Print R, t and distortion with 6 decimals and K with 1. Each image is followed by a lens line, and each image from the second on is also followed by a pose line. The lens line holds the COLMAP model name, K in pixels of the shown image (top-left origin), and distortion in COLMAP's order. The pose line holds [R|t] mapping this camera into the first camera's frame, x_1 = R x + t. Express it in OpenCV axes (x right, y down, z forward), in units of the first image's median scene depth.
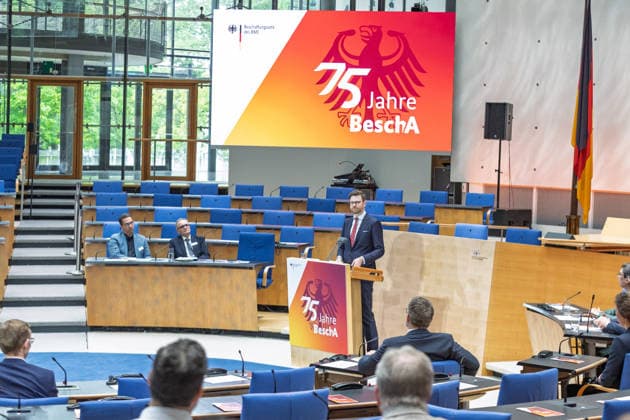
lens RADIAL K [[1461.8, 0, 330.5], [0, 1461.8, 184.4], [0, 0, 1]] dist [0.184803, 0.000000]
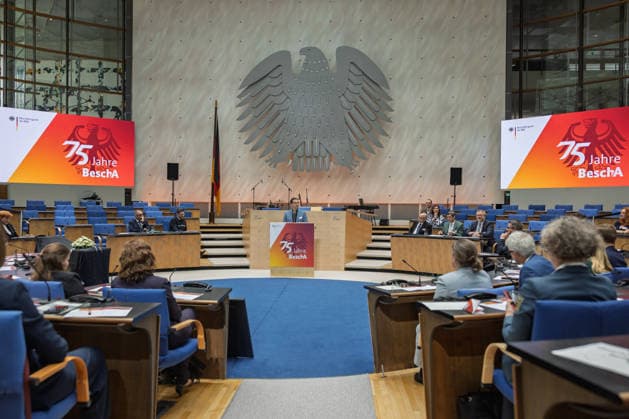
lens RADIAL K [[541.8, 0, 311.3], [0, 541.8, 209.7], [0, 0, 1]] dist [0.024734, -0.012106]
pose [[0.689386, -0.018383, 0.724161, -0.340406], [0.032086, 0.999472, -0.005173, 0.025134], [-0.723683, 0.026802, 0.689612, 0.296815]]
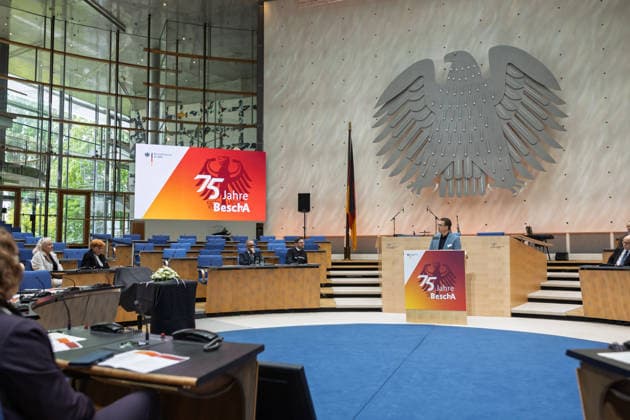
lens RADIAL K [[542.7, 0, 305.2], [0, 542.7, 211.5], [0, 0, 1]] dist [0.024734, -0.012106]
pose [[0.868316, 0.009522, 0.495920, -0.257543], [0.041665, 0.994882, -0.092054, 0.037600], [-0.494259, 0.100594, 0.863475, 0.369037]]
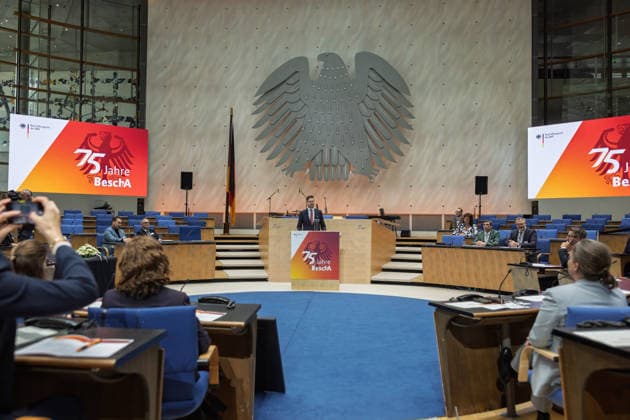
lens RADIAL K [[532.7, 0, 309.8], [0, 532.7, 205.0], [0, 0, 1]] dist [0.023932, -0.017880]
pose [[0.704873, 0.007809, 0.709290, -0.315829], [0.030618, 0.998673, -0.041422, 0.030124], [-0.708672, 0.050914, 0.703698, 0.337430]]
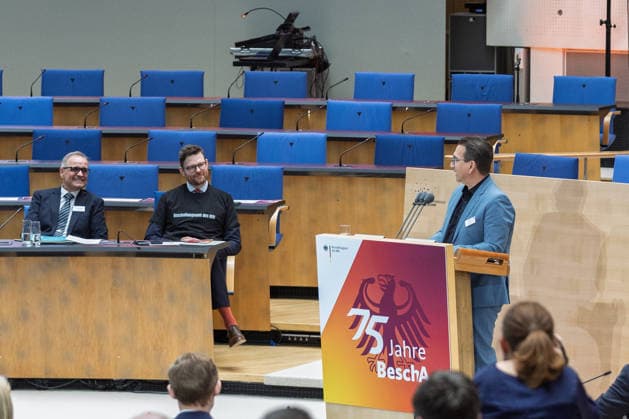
lens RADIAL K [[4124.8, 0, 311.2], [0, 4124.8, 211.5], [0, 0, 1]] dist [0.774724, 0.000000]
pose [[0.993589, -0.029025, 0.109259, -0.124503], [0.023024, 0.998177, 0.055792, -0.025714], [-0.110679, -0.052919, 0.992446, -0.291051]]
